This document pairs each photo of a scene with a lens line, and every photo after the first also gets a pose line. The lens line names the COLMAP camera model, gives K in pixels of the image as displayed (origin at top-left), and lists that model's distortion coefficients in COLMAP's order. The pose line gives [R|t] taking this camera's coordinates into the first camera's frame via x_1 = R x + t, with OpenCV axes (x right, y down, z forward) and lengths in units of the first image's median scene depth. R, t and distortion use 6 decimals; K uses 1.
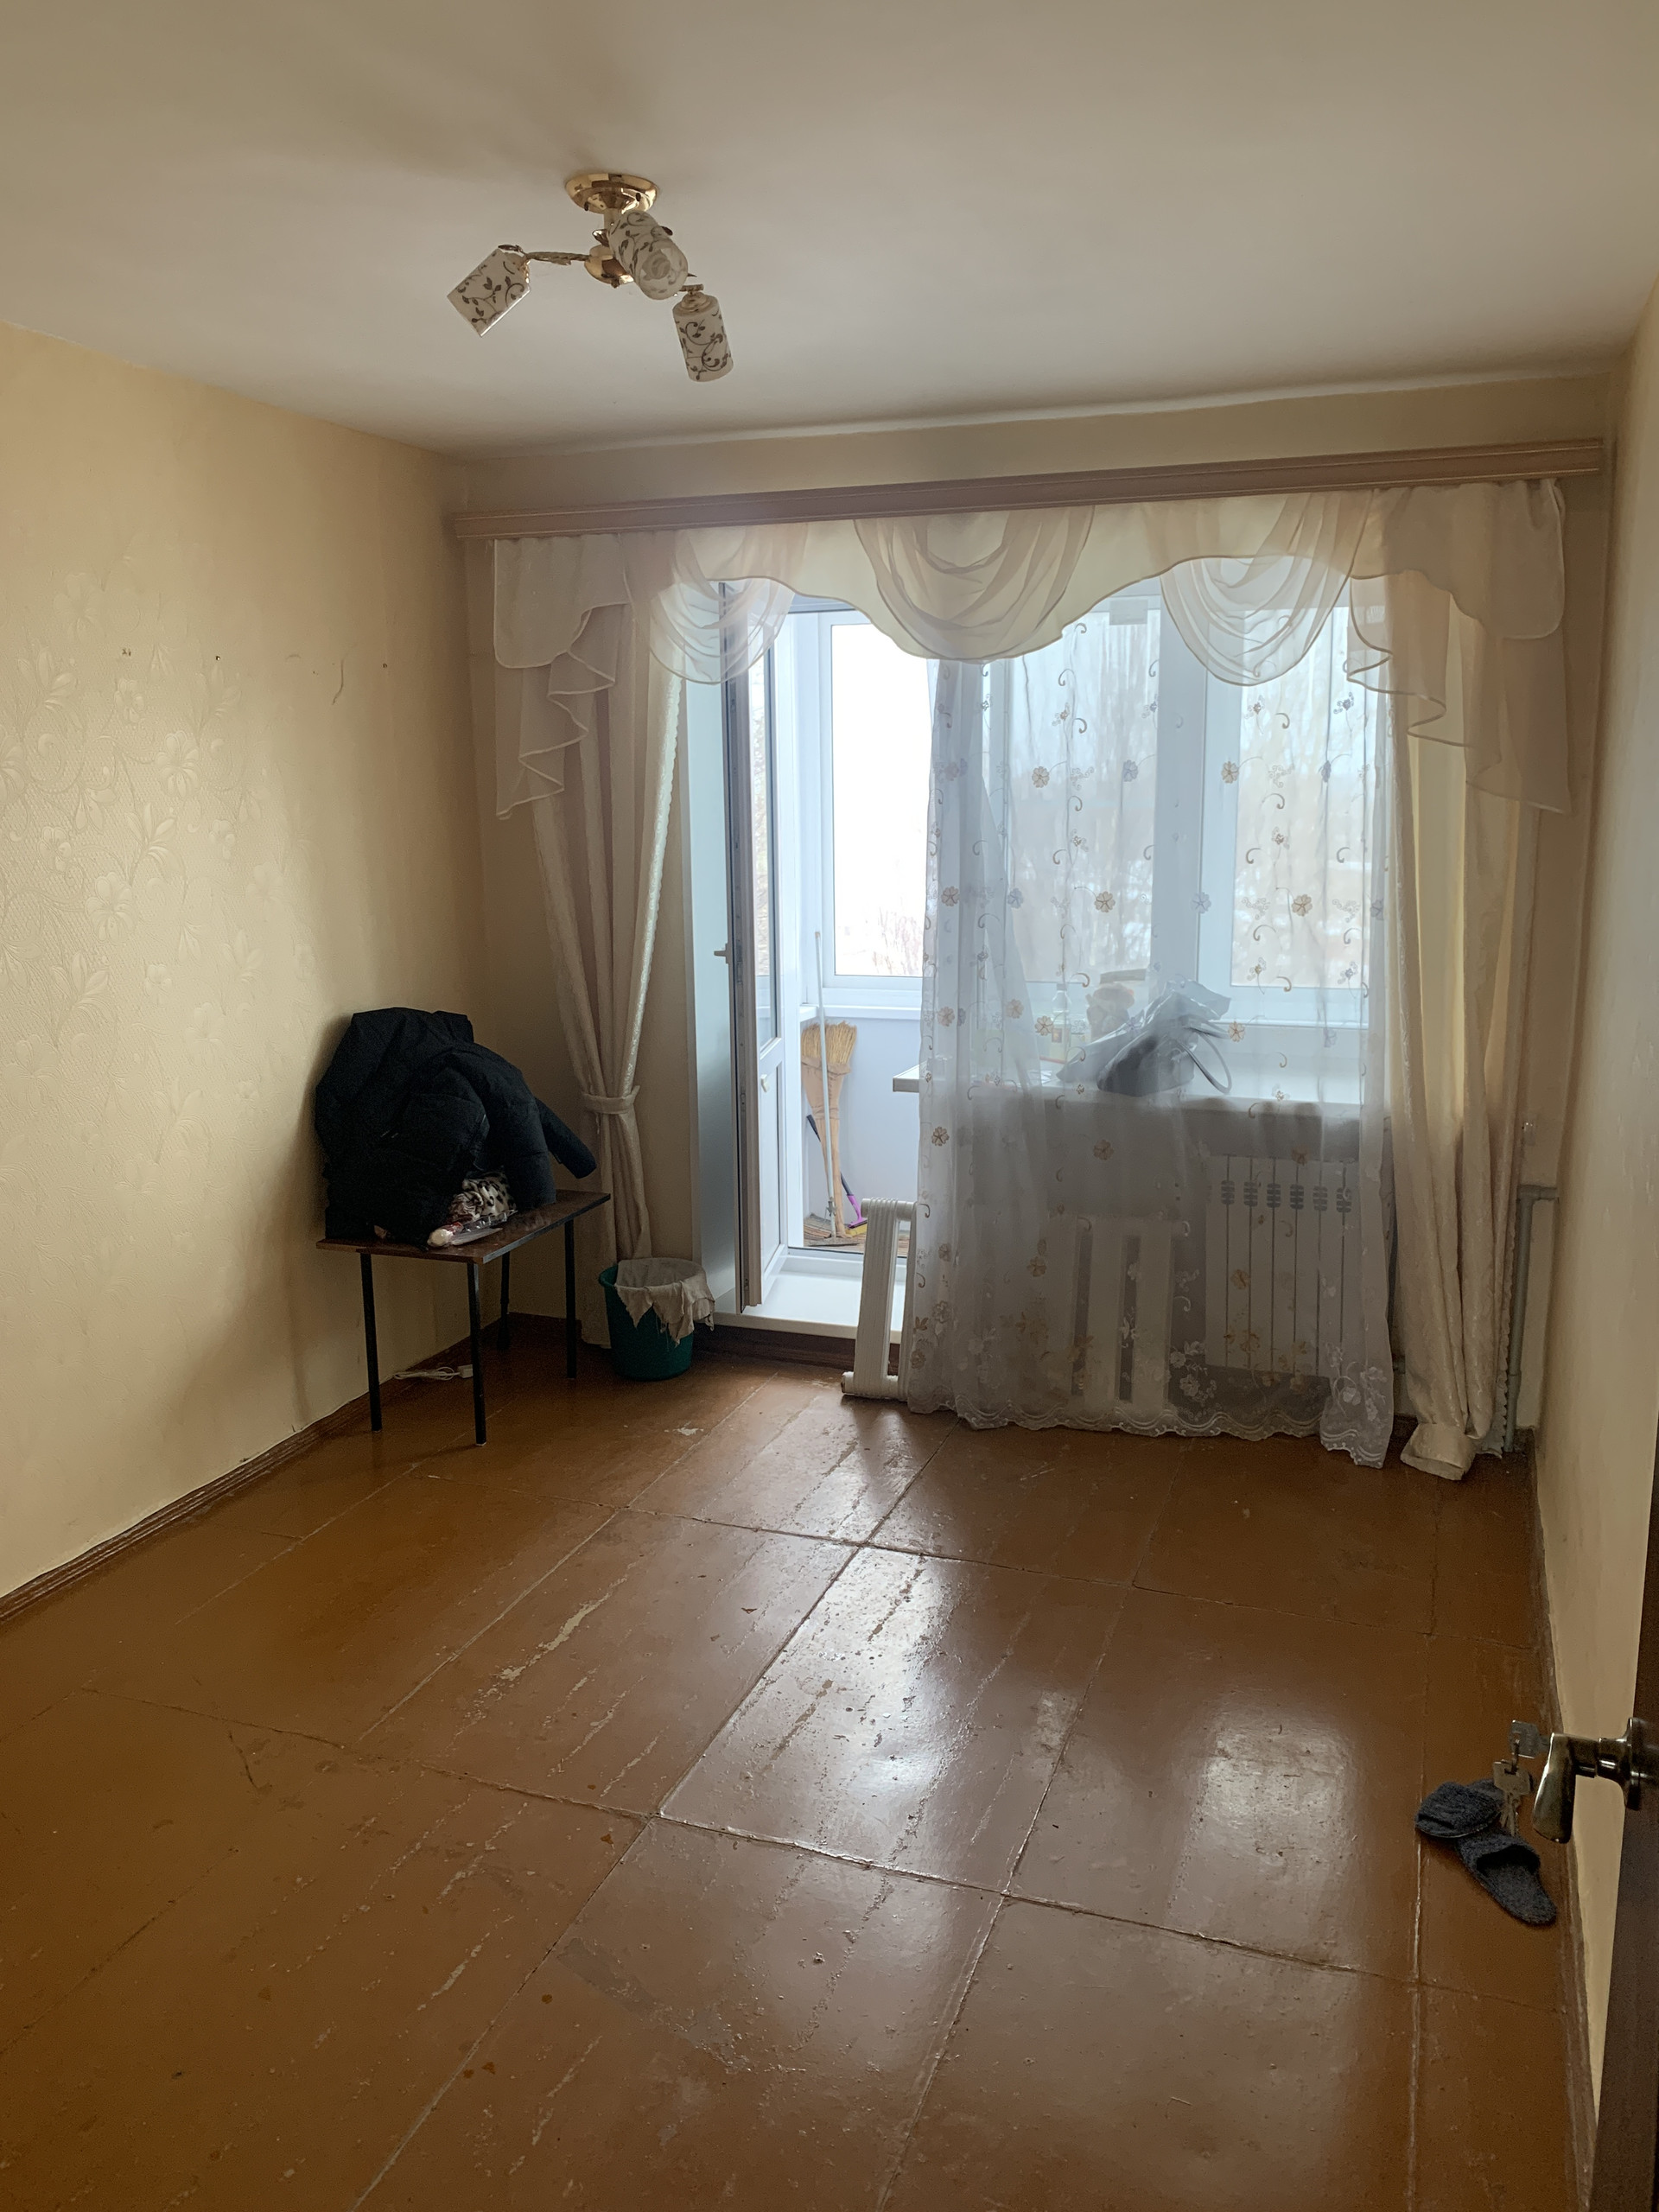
lens RADIAL K [[1713.3, 0, 831.9], [0, 1713.3, 1127.3], [0, 0, 1]] dist [0.011040, -0.006718]
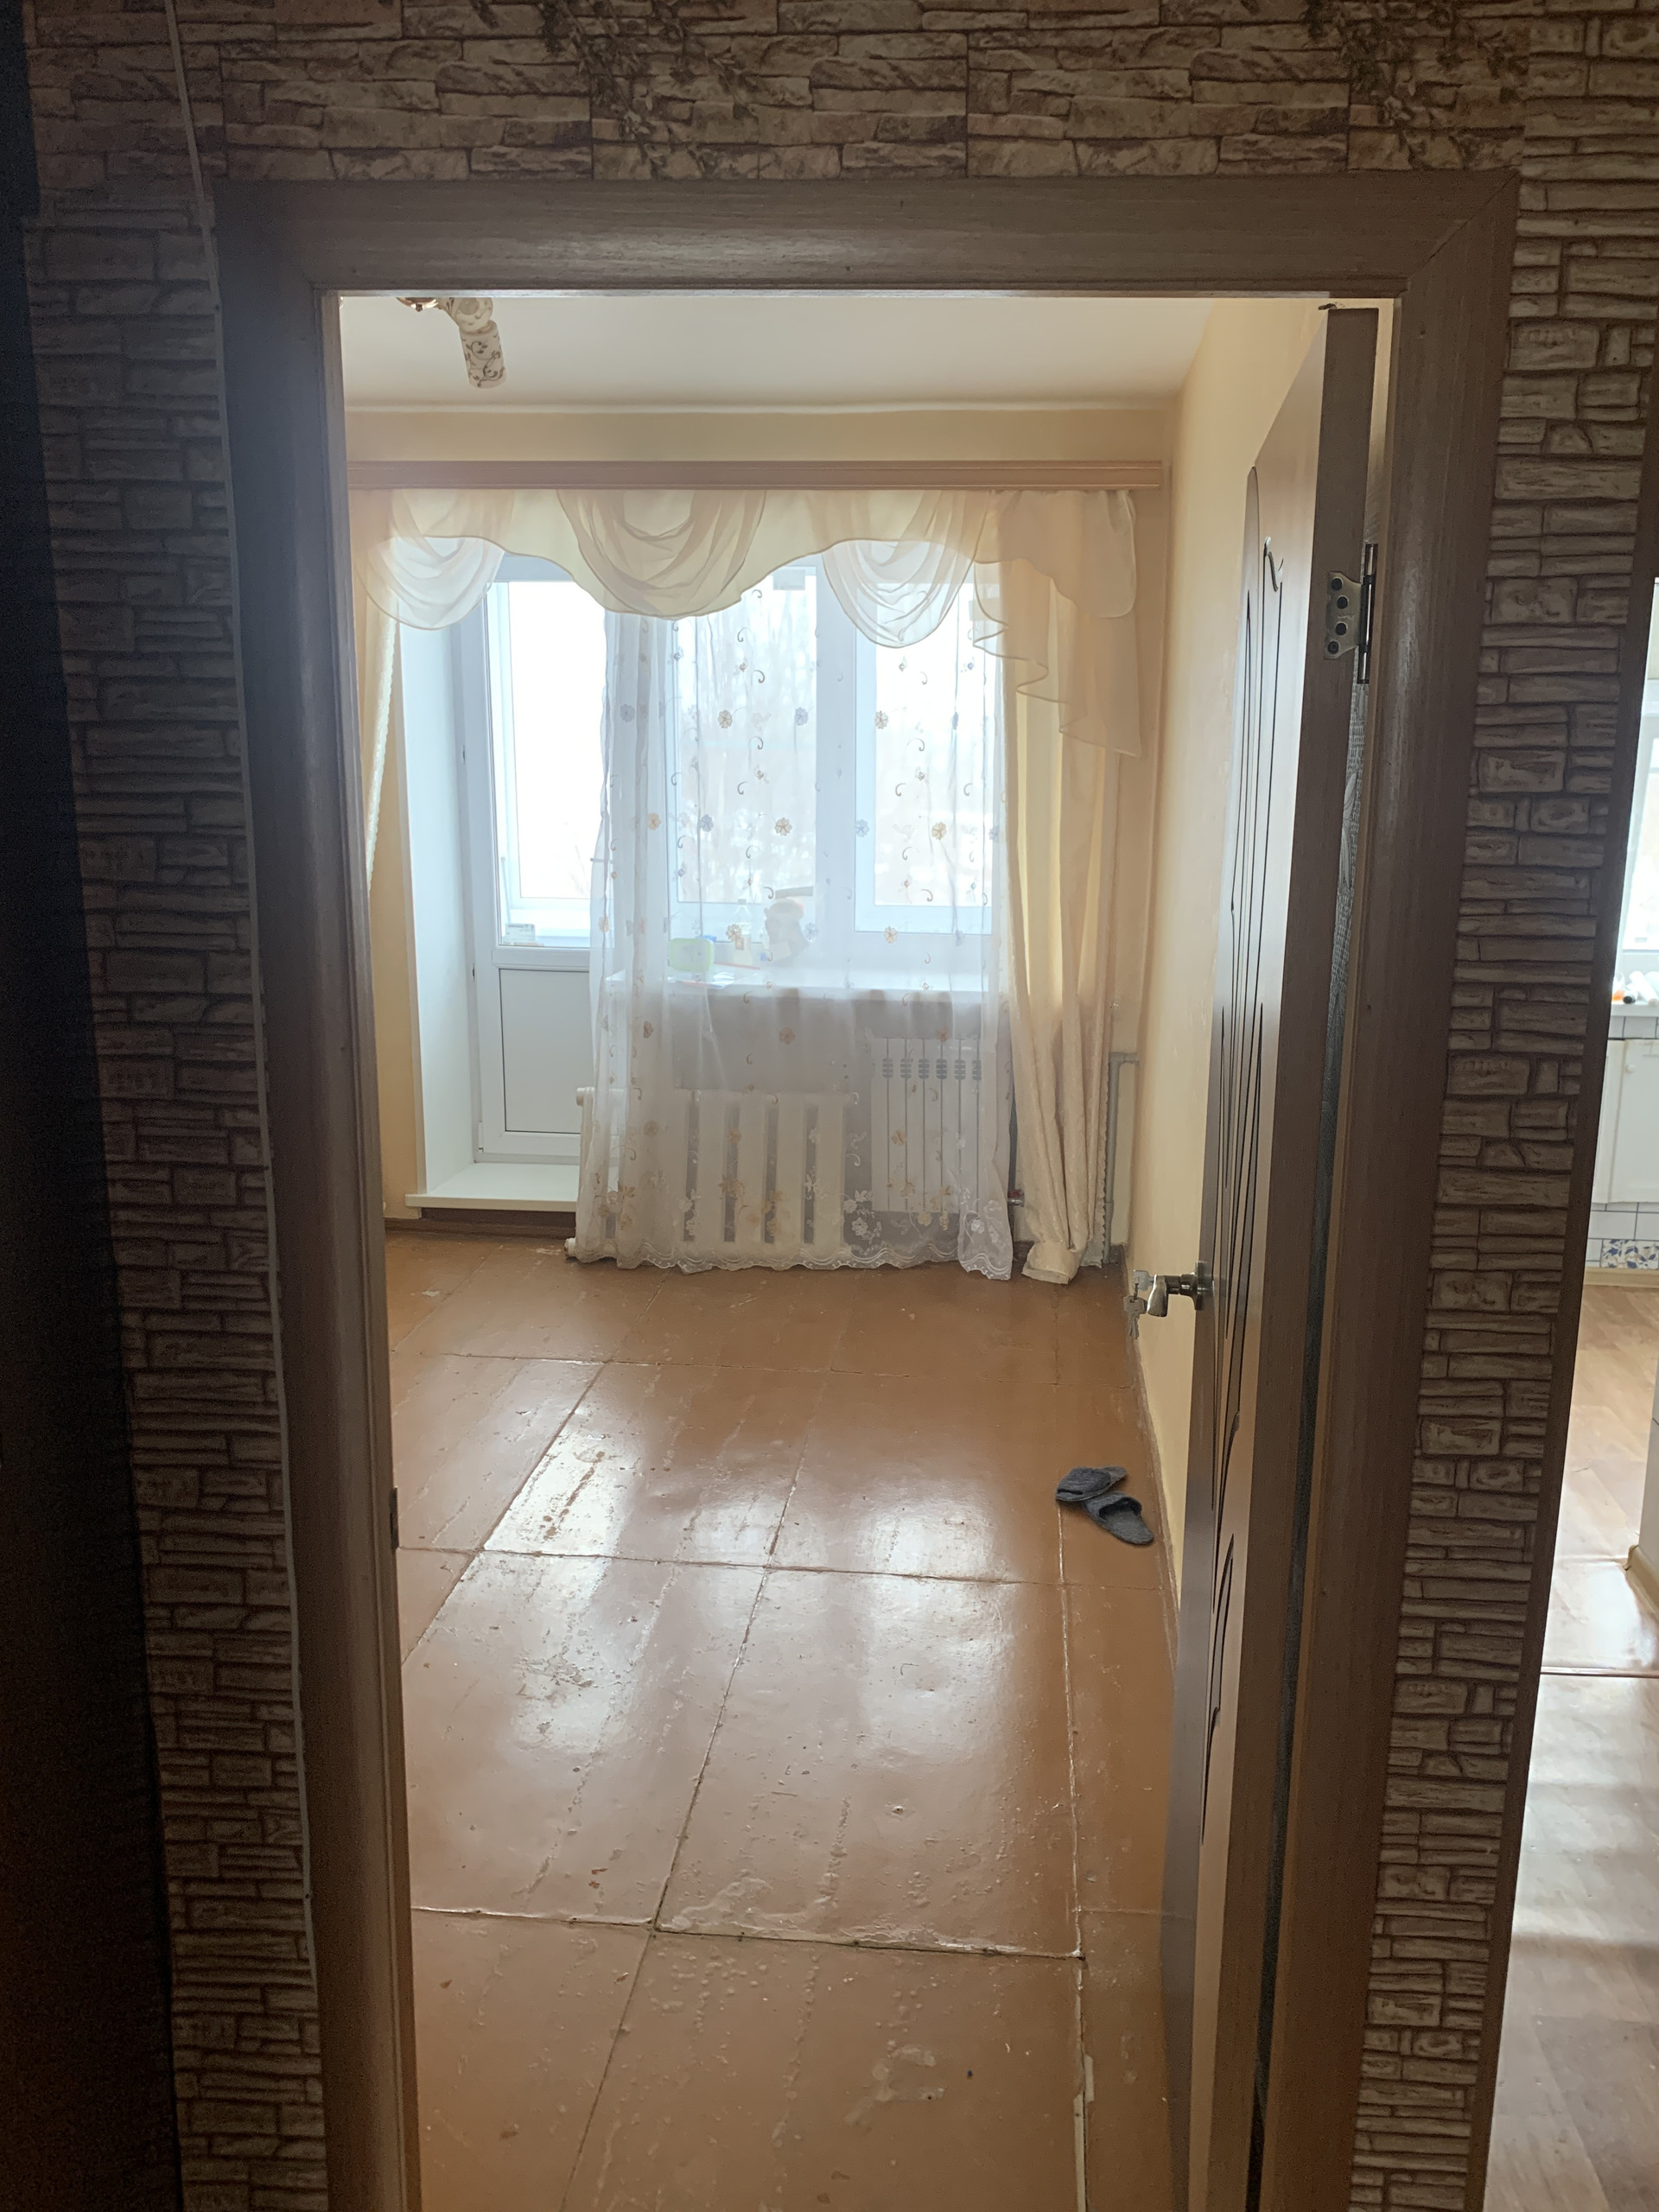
lens RADIAL K [[1727.0, 0, 836.9], [0, 1727.0, 1147.2], [0, 0, 1]] dist [0.066671, -0.068707]
pose [[0.972092, -0.037664, 0.231556, -0.095015], [0.027704, 0.998552, 0.046120, 0.038238], [-0.232958, -0.038418, 0.971728, -0.200178]]
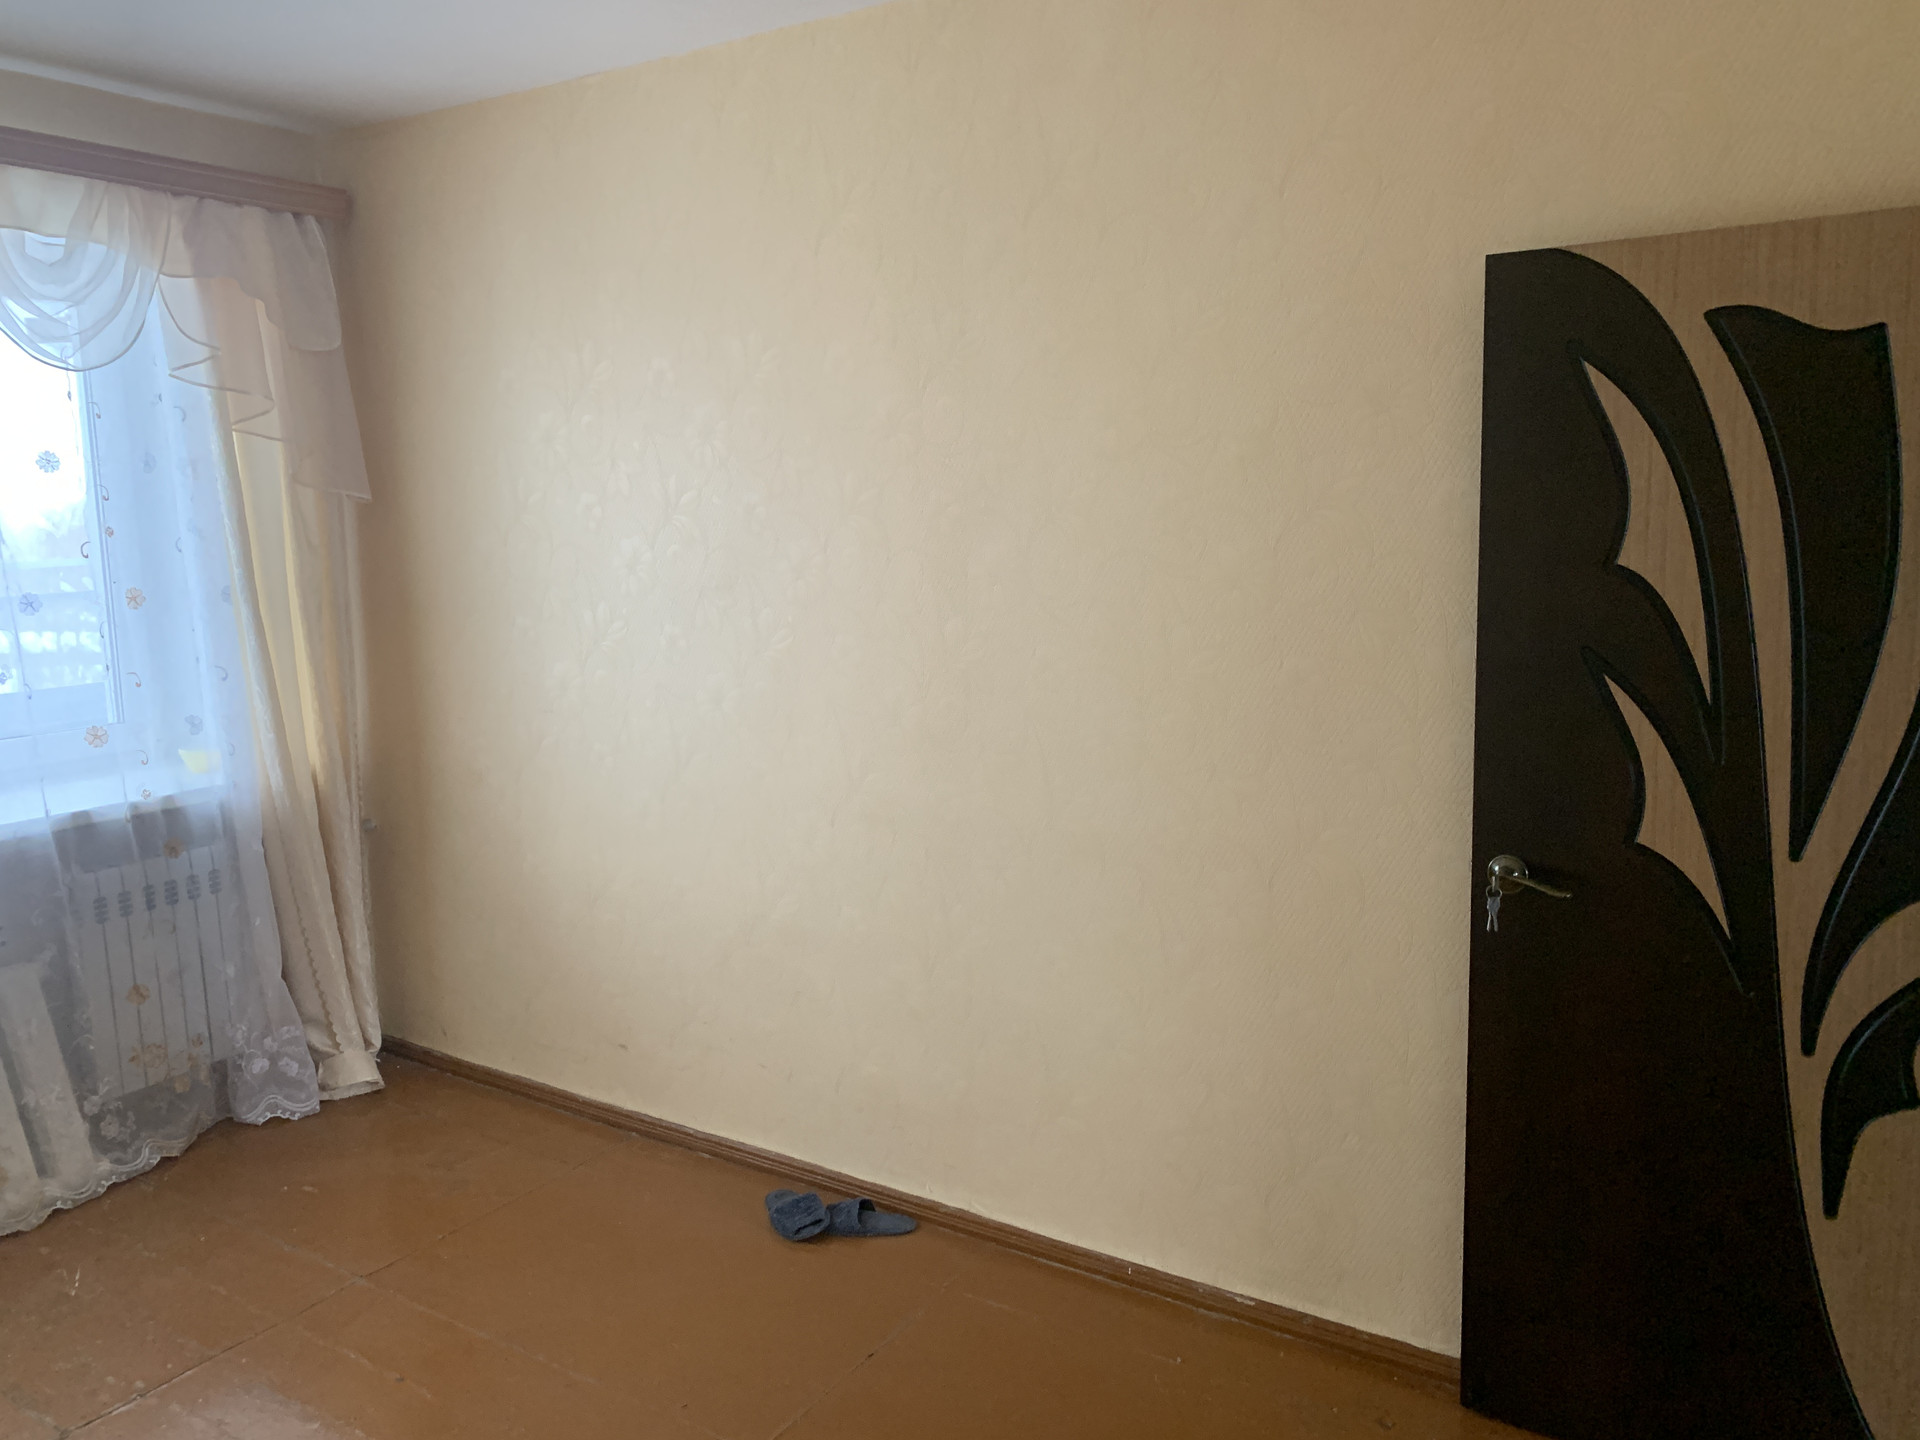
lens RADIAL K [[1499.0, 0, 1050.5], [0, 1499.0, 680.4], [0, 0, 1]] dist [0.066671, -0.068707]
pose [[0.184268, -0.130930, 0.974116, -0.480738], [0.197647, 0.975779, 0.093766, -0.061490], [-0.962799, 0.175253, 0.205682, 0.327073]]
